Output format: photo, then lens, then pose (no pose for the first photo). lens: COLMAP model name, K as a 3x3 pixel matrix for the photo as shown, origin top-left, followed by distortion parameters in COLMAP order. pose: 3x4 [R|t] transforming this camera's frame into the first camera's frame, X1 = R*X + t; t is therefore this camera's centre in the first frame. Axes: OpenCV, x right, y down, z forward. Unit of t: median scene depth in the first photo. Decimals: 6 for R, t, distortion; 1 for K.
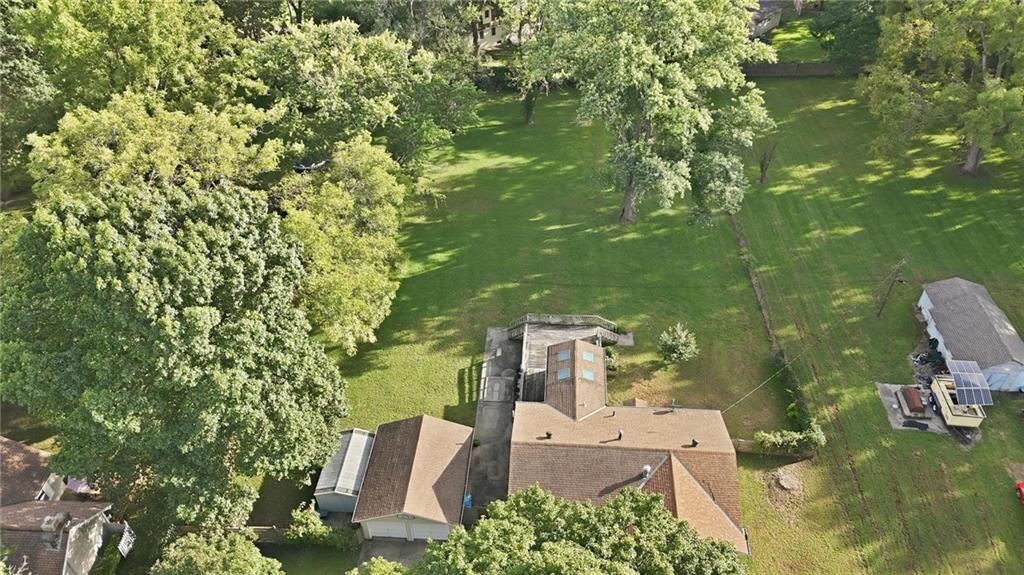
lens RADIAL K [[746.9, 0, 512.0], [0, 746.9, 287.5], [0, 0, 1]] dist [0.057085, -0.001756]
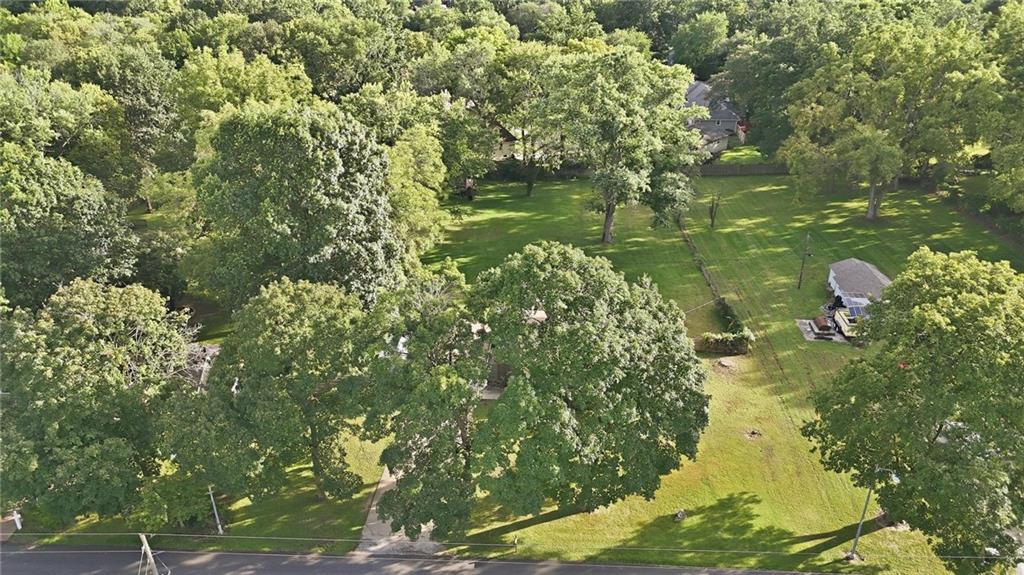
lens RADIAL K [[746.9, 0, 512.0], [0, 746.9, 287.5], [0, 0, 1]] dist [0.057085, -0.001756]
pose [[0.999974, 0.003606, 0.006299, -0.021444], [-0.001796, 0.963782, -0.266686, 0.379762], [-0.007033, 0.266668, 0.963763, -0.252235]]
